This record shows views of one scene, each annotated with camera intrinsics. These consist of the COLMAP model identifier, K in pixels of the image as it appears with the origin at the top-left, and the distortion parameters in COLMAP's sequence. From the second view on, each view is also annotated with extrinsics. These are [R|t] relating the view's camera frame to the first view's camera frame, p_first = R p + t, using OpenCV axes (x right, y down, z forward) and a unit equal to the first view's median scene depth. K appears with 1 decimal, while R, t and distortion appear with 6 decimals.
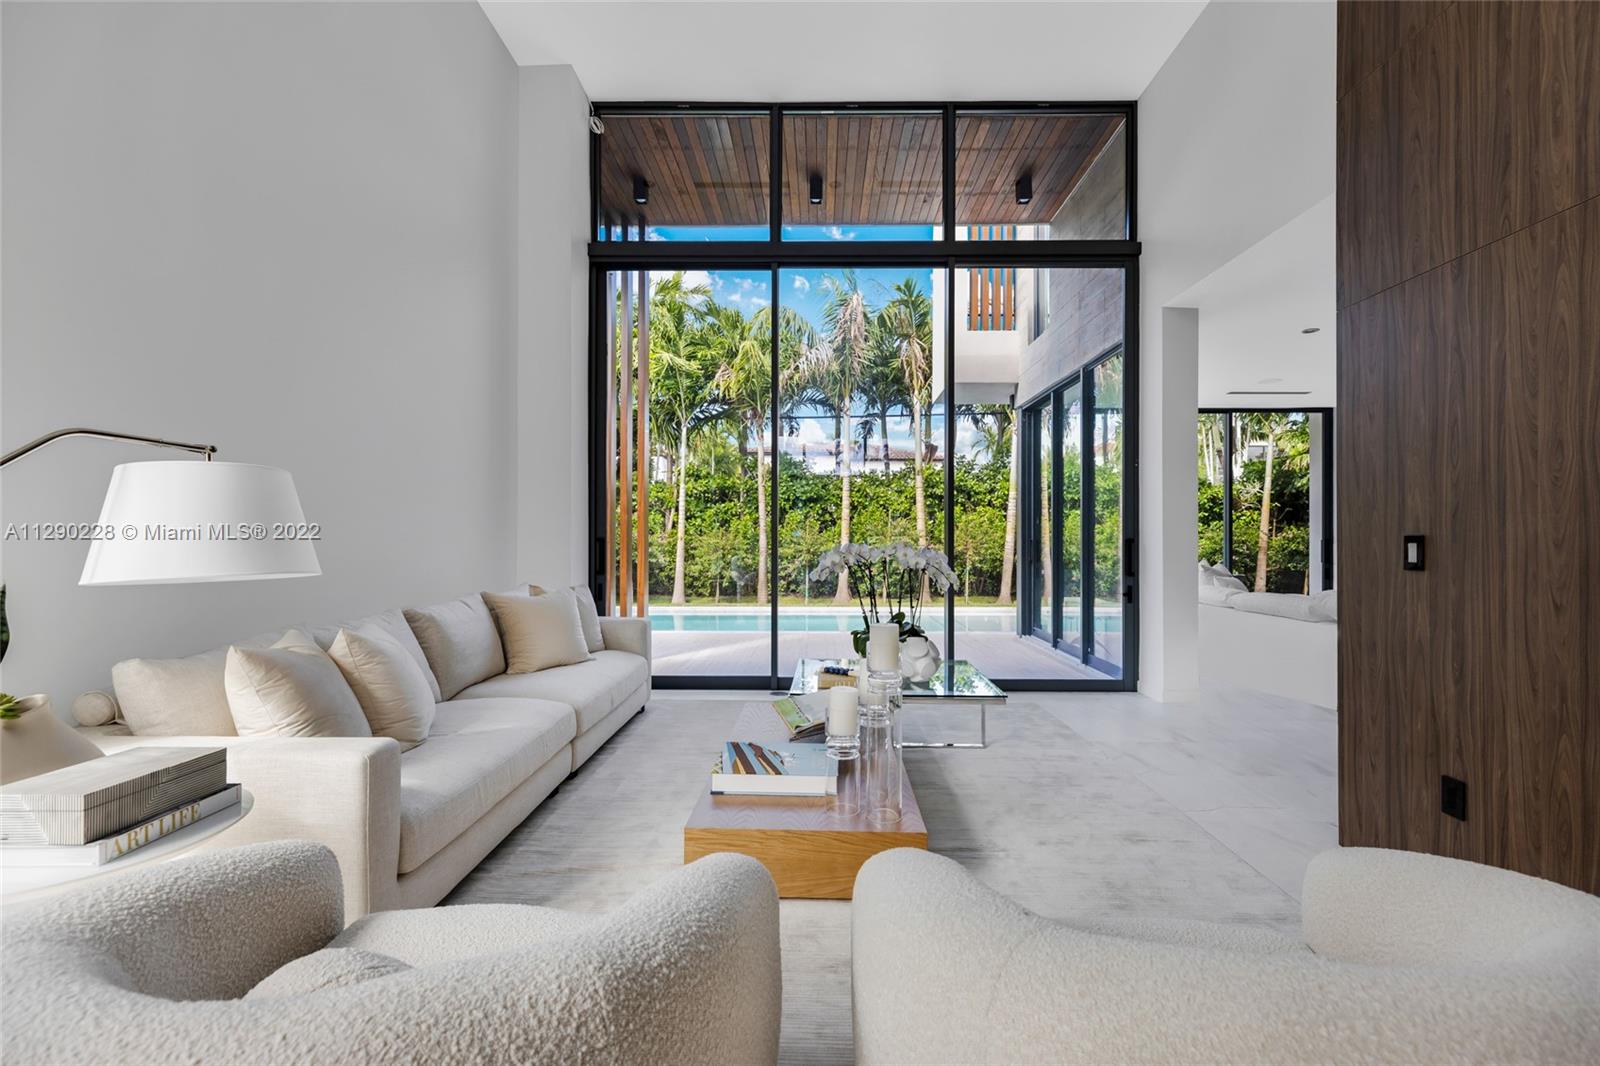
lens RADIAL K [[728.1, 0, 818.6], [0, 728.1, 538.2], [0, 0, 1]] dist [0.001436, -0.000125]
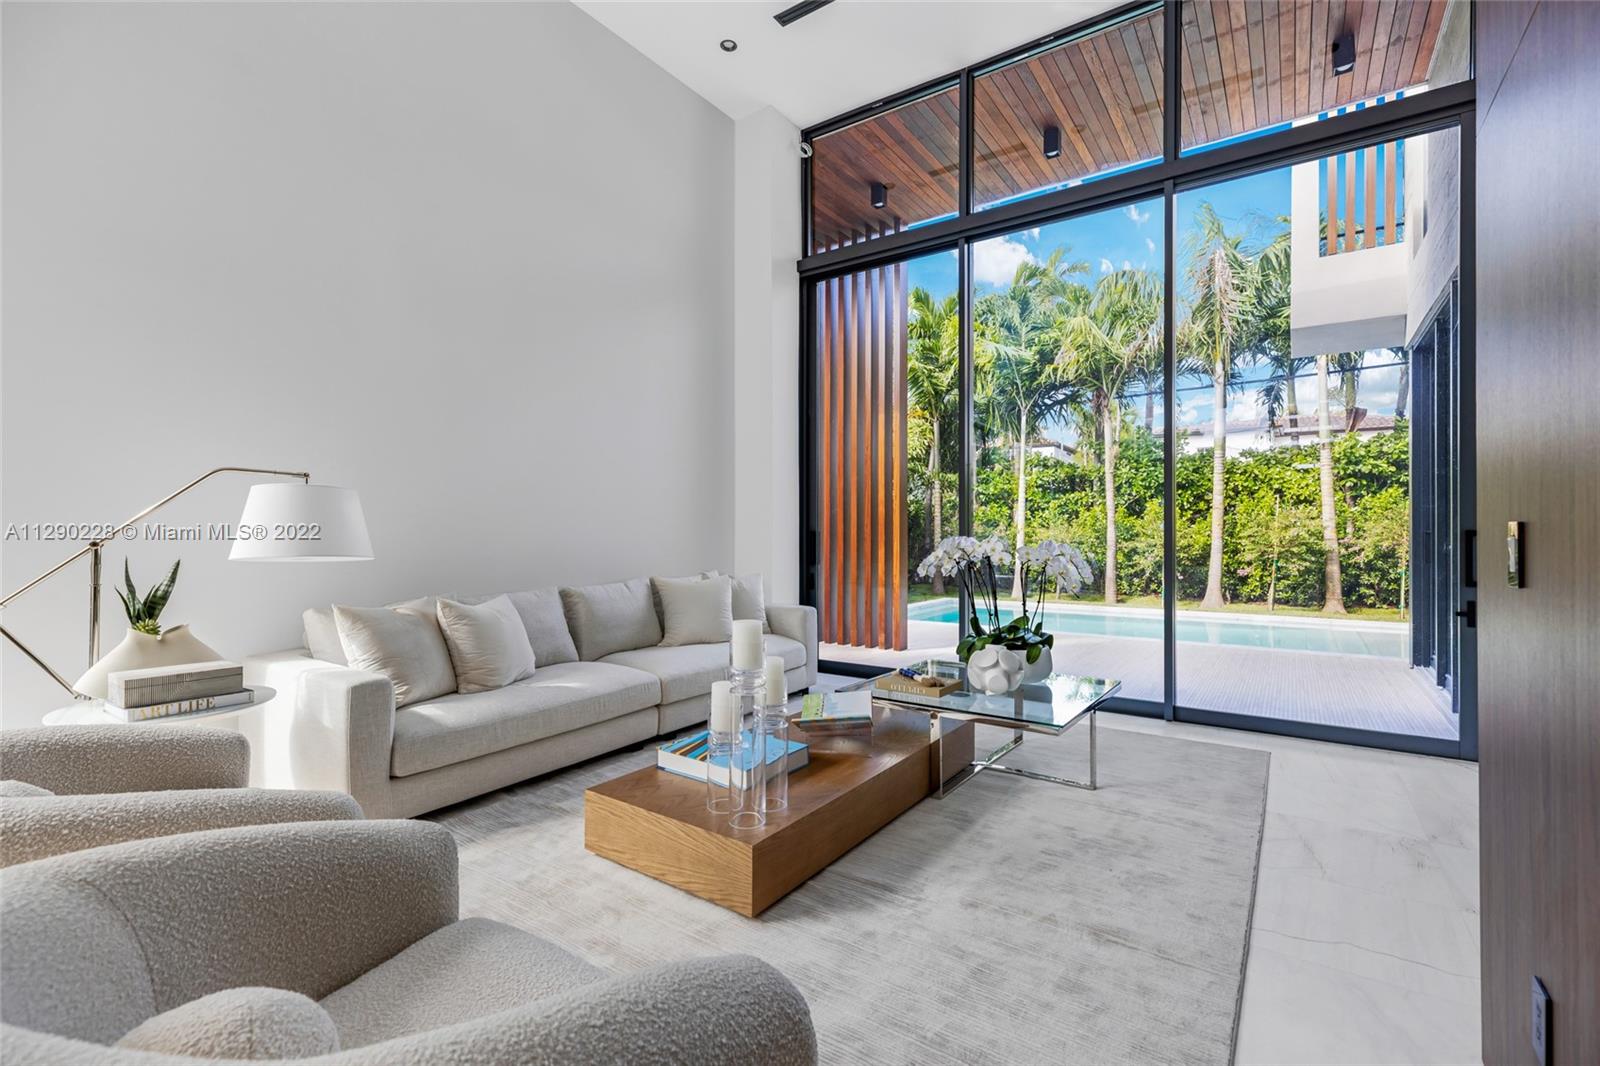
lens RADIAL K [[724.7, 0, 805.2], [0, 724.7, 528.3], [0, 0, 1]] dist [0.011165, 0.000071]
pose [[0.825606, -0.004369, -0.564230, 0.124682], [0.002217, 0.999987, -0.004498, 0.000128], [0.564242, 0.002463, 0.825605, 0.044920]]
